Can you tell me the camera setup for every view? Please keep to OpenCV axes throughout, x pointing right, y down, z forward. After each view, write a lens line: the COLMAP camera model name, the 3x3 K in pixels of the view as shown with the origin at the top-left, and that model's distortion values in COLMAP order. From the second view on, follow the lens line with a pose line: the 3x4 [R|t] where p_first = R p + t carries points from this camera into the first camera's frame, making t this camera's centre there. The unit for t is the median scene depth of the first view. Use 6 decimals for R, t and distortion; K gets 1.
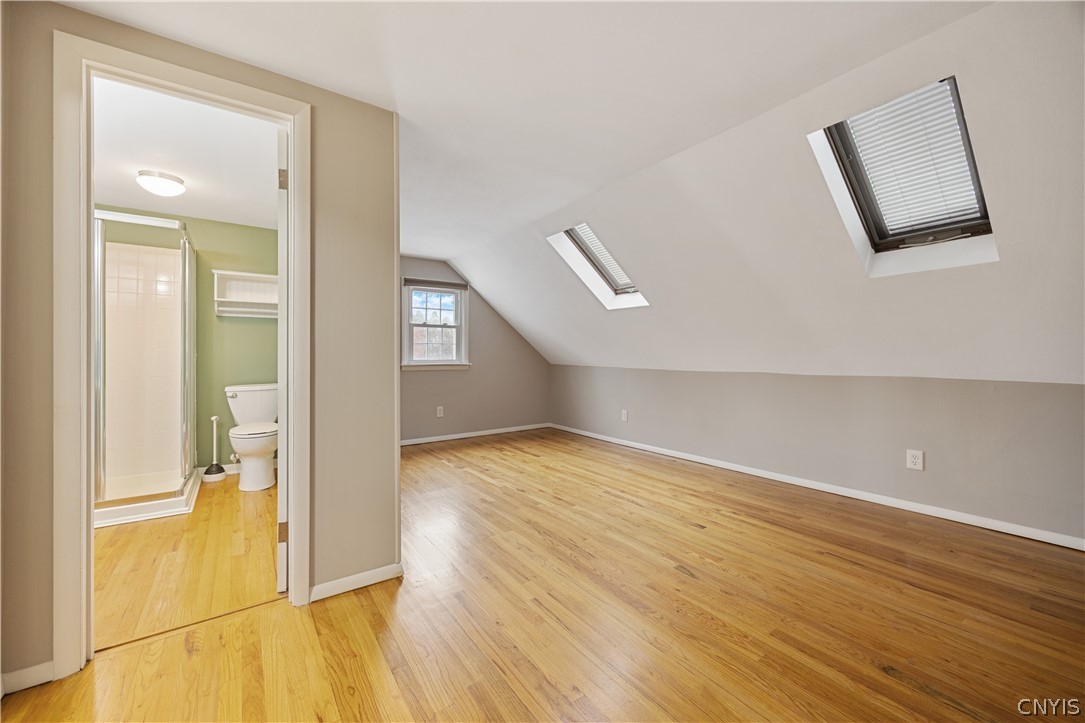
lens RADIAL K [[418.5, 0, 533.4], [0, 418.5, 356.5], [0, 0, 1]] dist [0.000162, -0.000188]
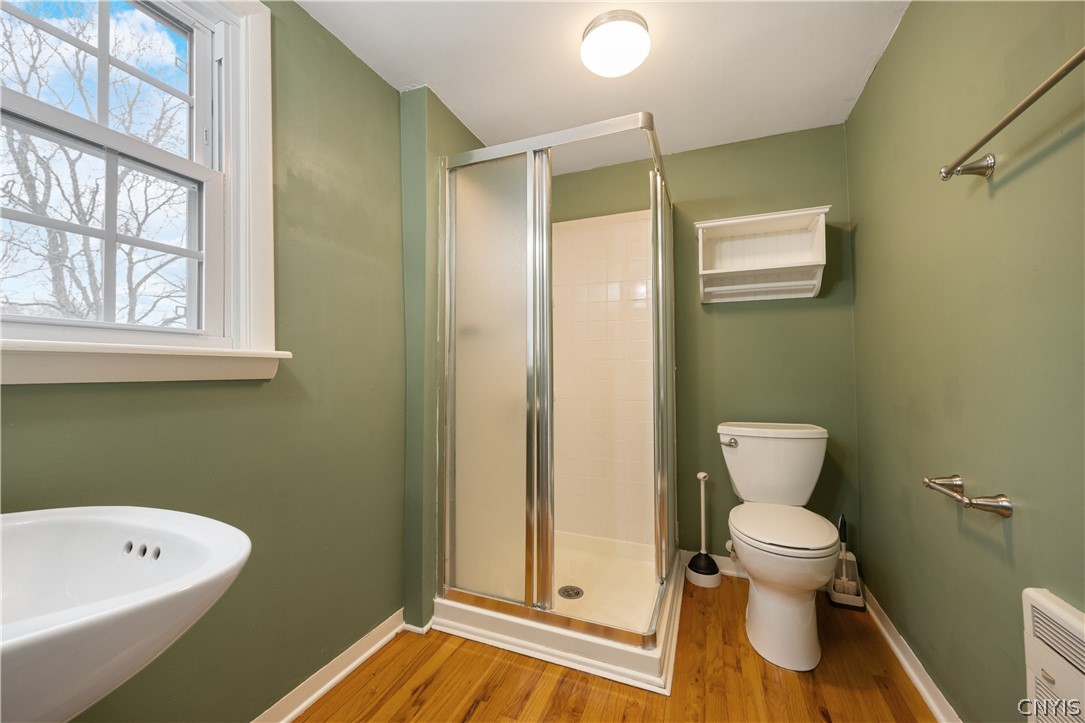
lens RADIAL K [[418.5, 0, 540.5], [0, 418.5, 368.9], [0, 0, 1]] dist [0.000162, -0.000188]
pose [[0.540934, -0.013620, -0.840954, -0.393229], [0.010961, 0.999898, -0.009144, 0.000052], [0.840993, -0.004272, 0.541029, 0.497930]]
